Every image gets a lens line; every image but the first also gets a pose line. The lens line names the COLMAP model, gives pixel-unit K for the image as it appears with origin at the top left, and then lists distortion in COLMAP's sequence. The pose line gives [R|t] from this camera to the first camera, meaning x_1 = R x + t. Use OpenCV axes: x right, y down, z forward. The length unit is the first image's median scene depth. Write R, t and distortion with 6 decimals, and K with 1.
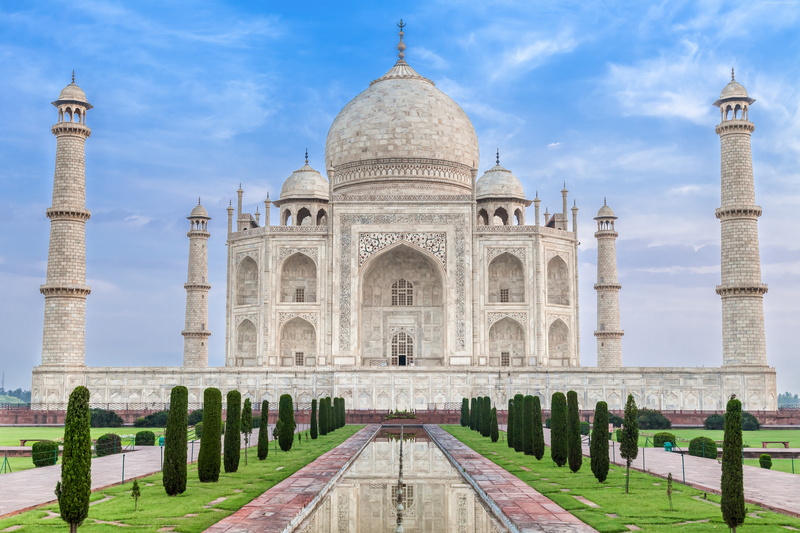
lens RADIAL K [[1047.7, 0, 385.5], [0, 1047.7, 253.3], [0, 0, 1]] dist [0.035898, 0.000000]
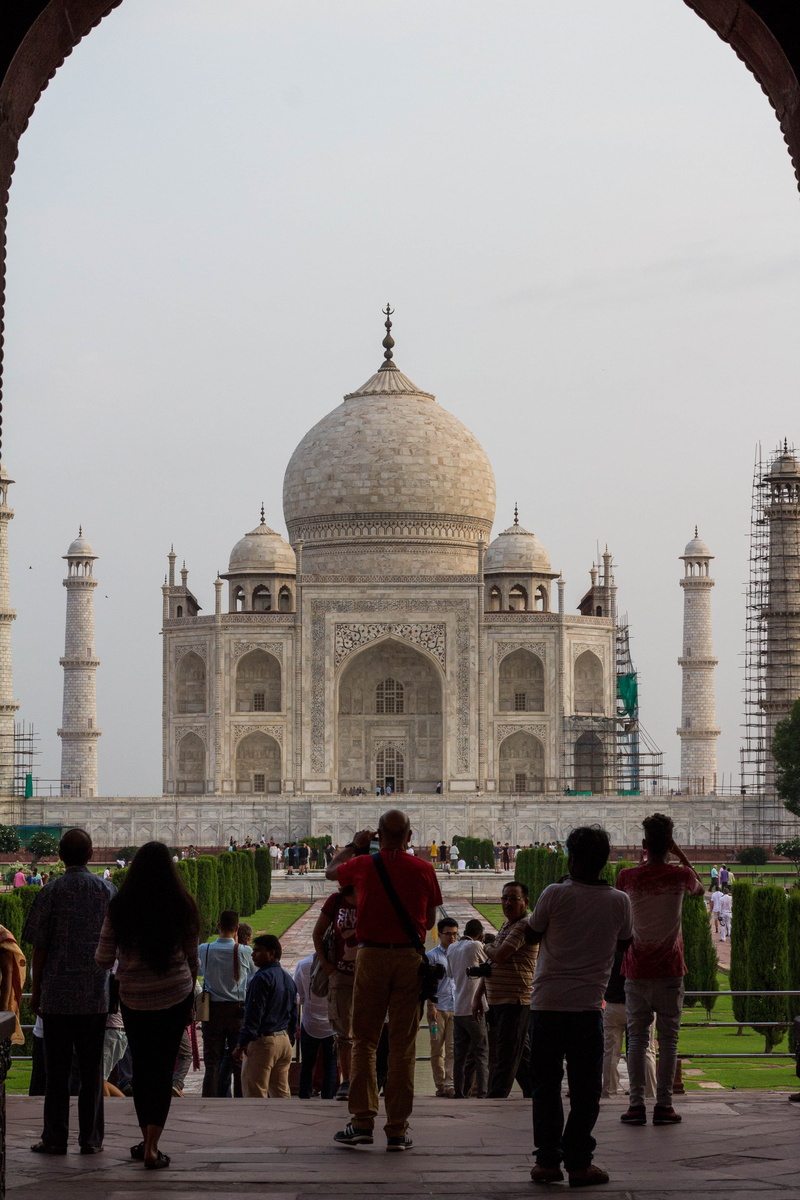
lens RADIAL K [[2820.2, 0, 398.6], [0, 2820.2, 601.8], [0, 0, 1]] dist [-0.081828, 0.000000]
pose [[0.999797, -0.001487, 0.020112, -0.020104], [0.000238, 0.998080, 0.061940, -0.167379], [-0.020165, -0.061923, 0.997877, -1.114857]]
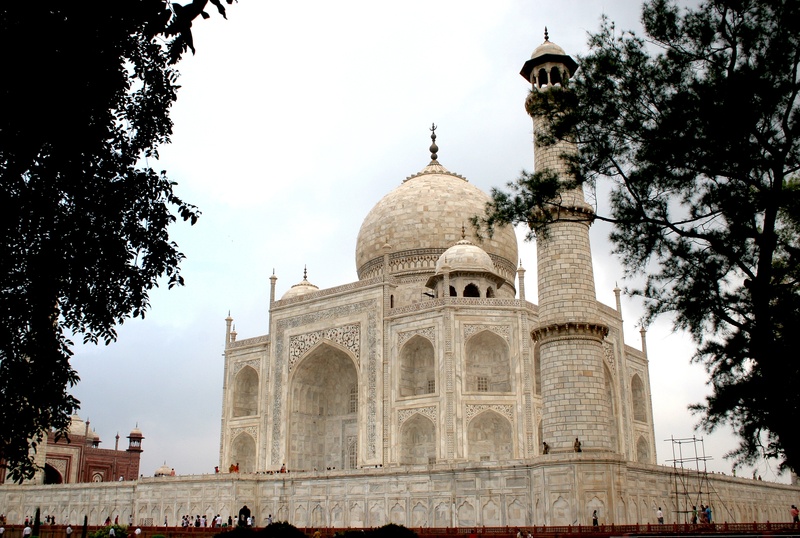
lens RADIAL K [[797.4, 0, 397.6], [0, 797.4, 262.5], [0, 0, 1]] dist [-0.088356, 0.000000]
pose [[0.790581, -0.199020, -0.579113, 0.480431], [0.088566, 0.972930, -0.213454, 0.076638], [0.605919, 0.117463, 0.786807, 0.487262]]
